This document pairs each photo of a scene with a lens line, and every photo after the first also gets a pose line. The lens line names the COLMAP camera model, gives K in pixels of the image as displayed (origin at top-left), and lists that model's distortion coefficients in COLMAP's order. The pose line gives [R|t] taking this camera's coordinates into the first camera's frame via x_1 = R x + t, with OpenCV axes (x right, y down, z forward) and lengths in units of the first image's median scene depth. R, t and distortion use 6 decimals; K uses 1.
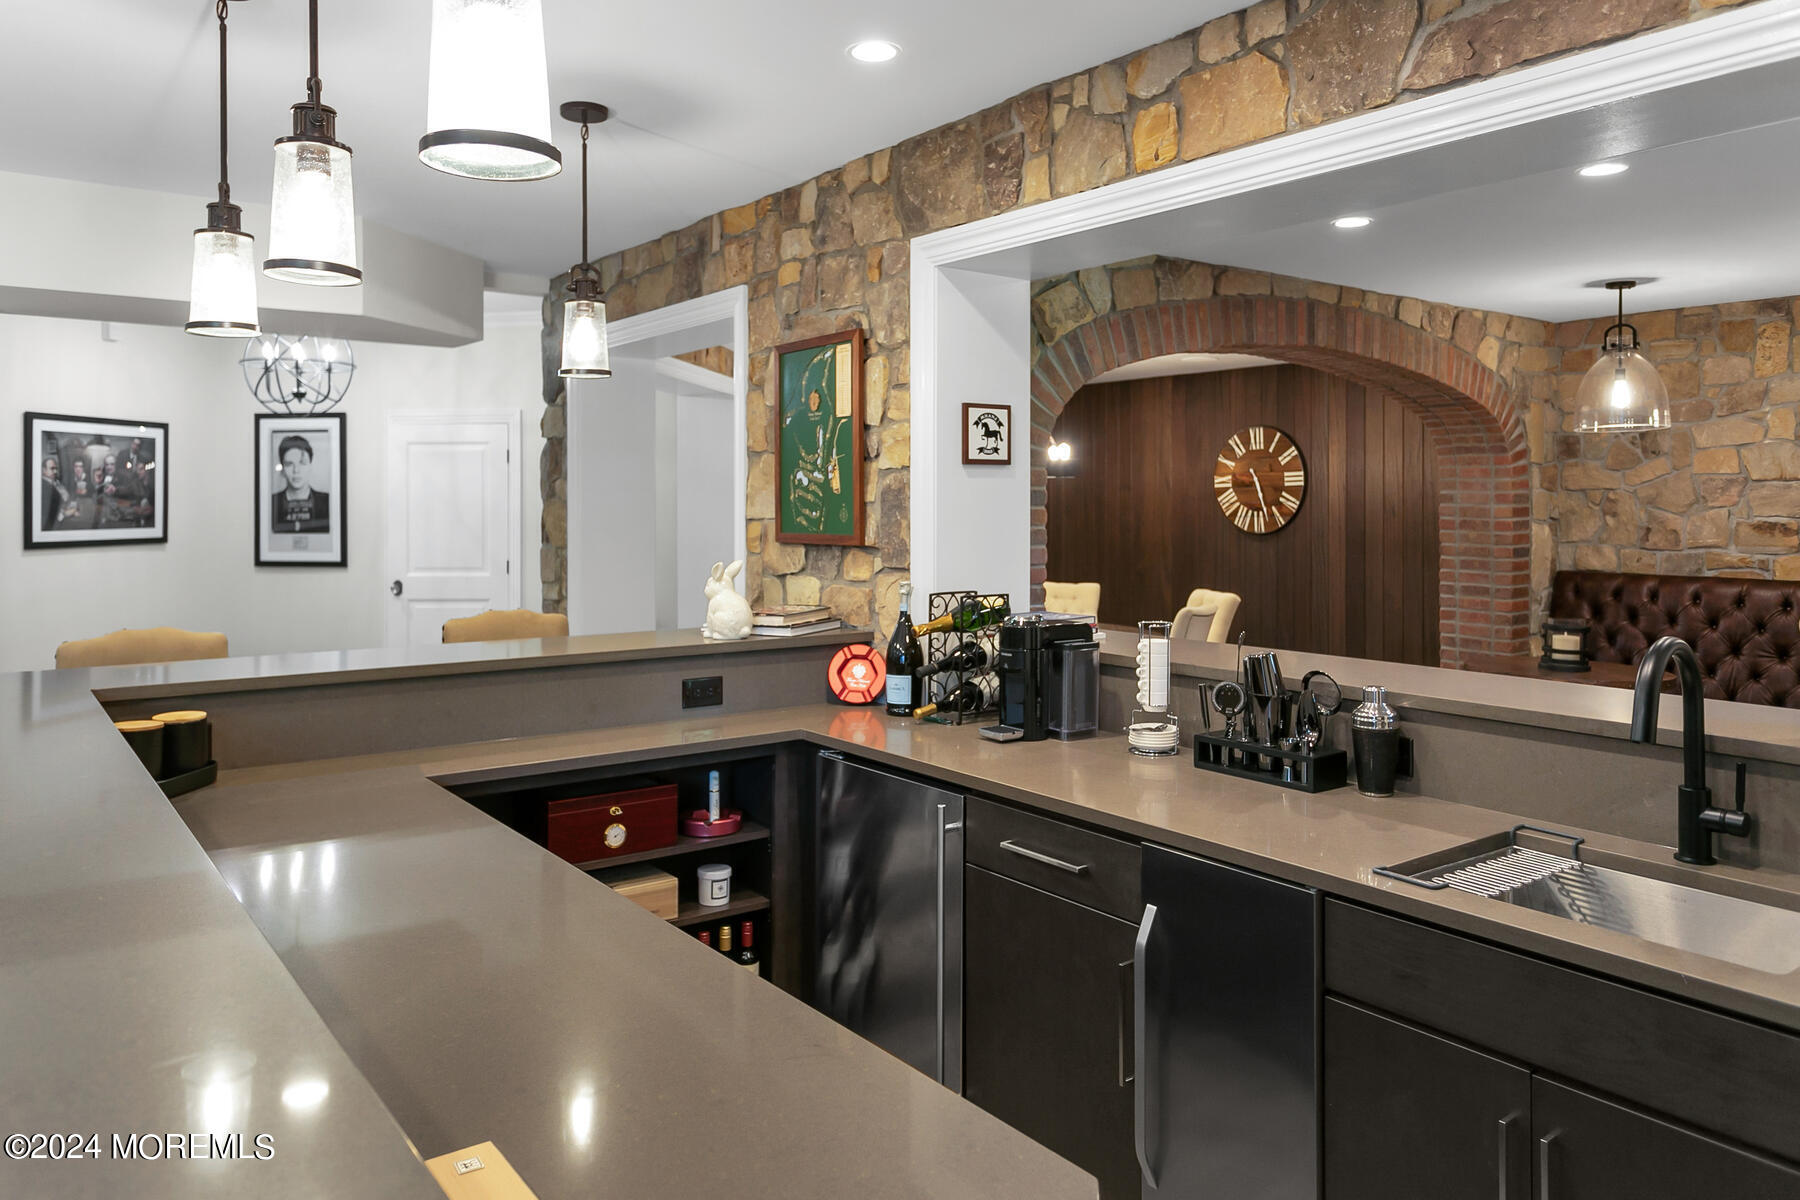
lens RADIAL K [[1268.3, 0, 861.7], [0, 1268.3, 498.5], [0, 0, 1]] dist [0.009336, 0.002692]
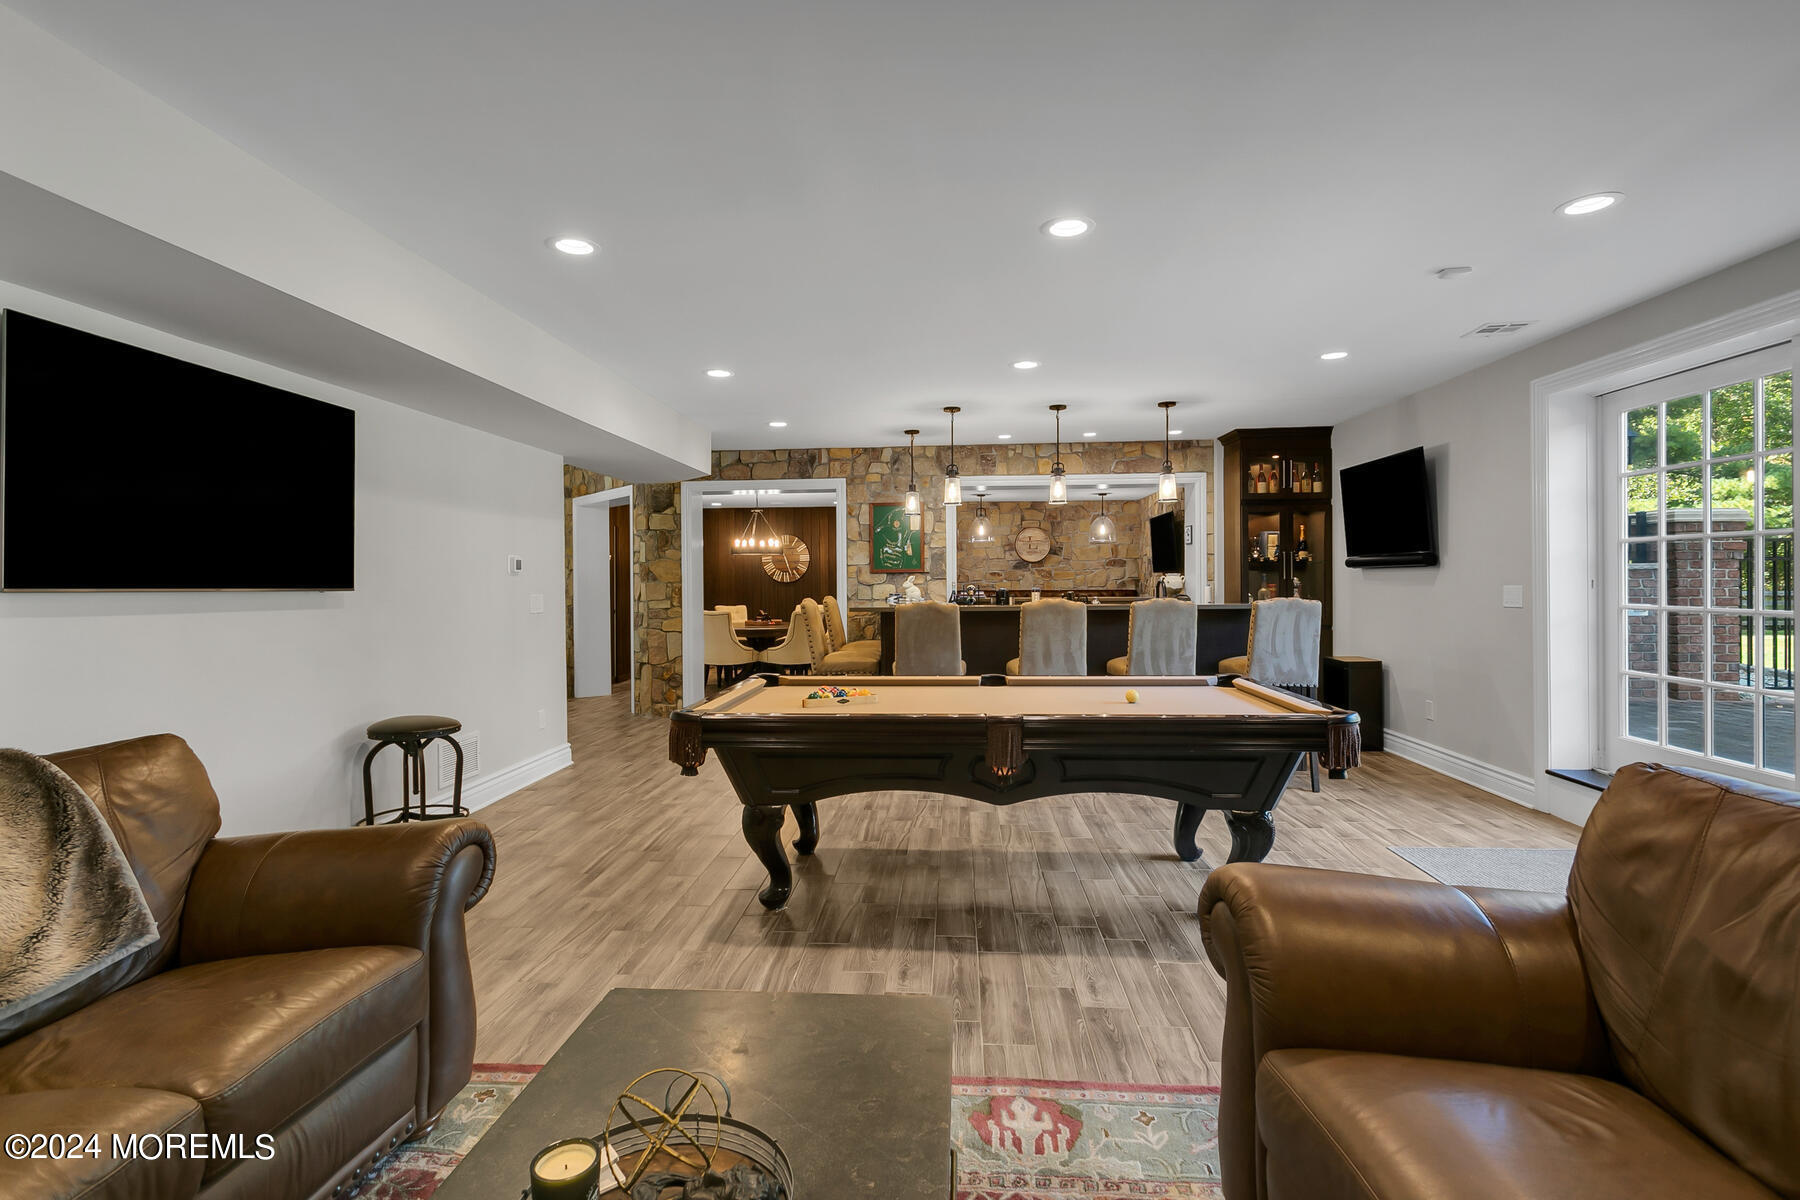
lens RADIAL K [[907.4, 0, 901.0], [0, 907.4, 589.2], [0, 0, 1]] dist [-0.002638, 0.000392]
pose [[0.635318, -0.009891, 0.772187, -1.252446], [0.004817, 0.999949, 0.008845, 0.042323], [-0.772235, -0.001900, 0.635334, -0.262803]]
